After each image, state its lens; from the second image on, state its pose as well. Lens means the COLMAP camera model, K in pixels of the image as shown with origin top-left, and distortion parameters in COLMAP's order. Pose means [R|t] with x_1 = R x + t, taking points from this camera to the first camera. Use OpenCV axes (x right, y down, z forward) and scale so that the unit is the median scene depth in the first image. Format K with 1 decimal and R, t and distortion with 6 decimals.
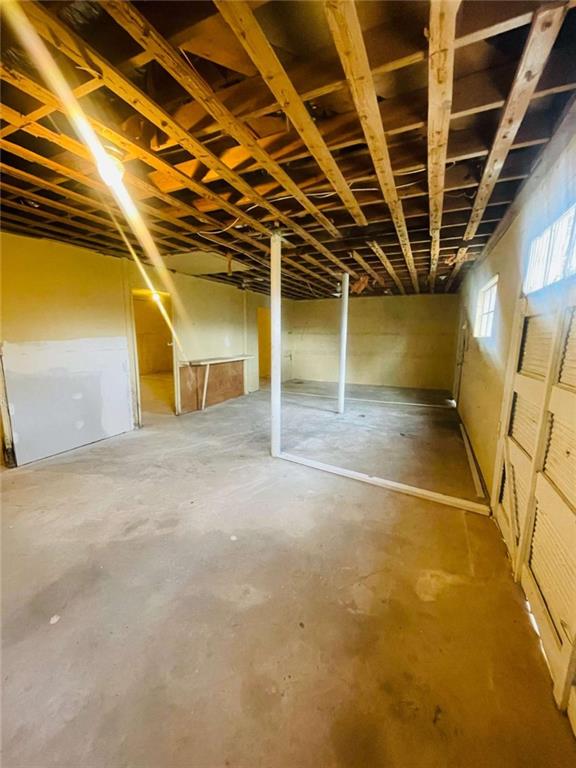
lens RADIAL K [[308.9, 0, 284.7], [0, 308.9, 385.6], [0, 0, 1]] dist [-0.001378, -0.000256]
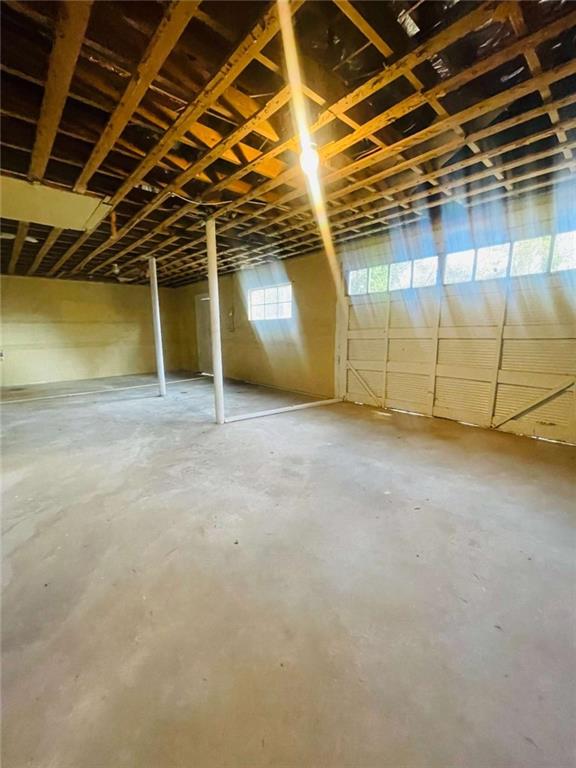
lens RADIAL K [[308.9, 0, 284.7], [0, 308.9, 385.6], [0, 0, 1]] dist [-0.001378, -0.000256]
pose [[0.378377, -0.172691, 0.909400, -1.029649], [0.167382, 0.979012, 0.116267, 0.008496], [-0.910392, 0.108224, 0.399341, 0.382334]]
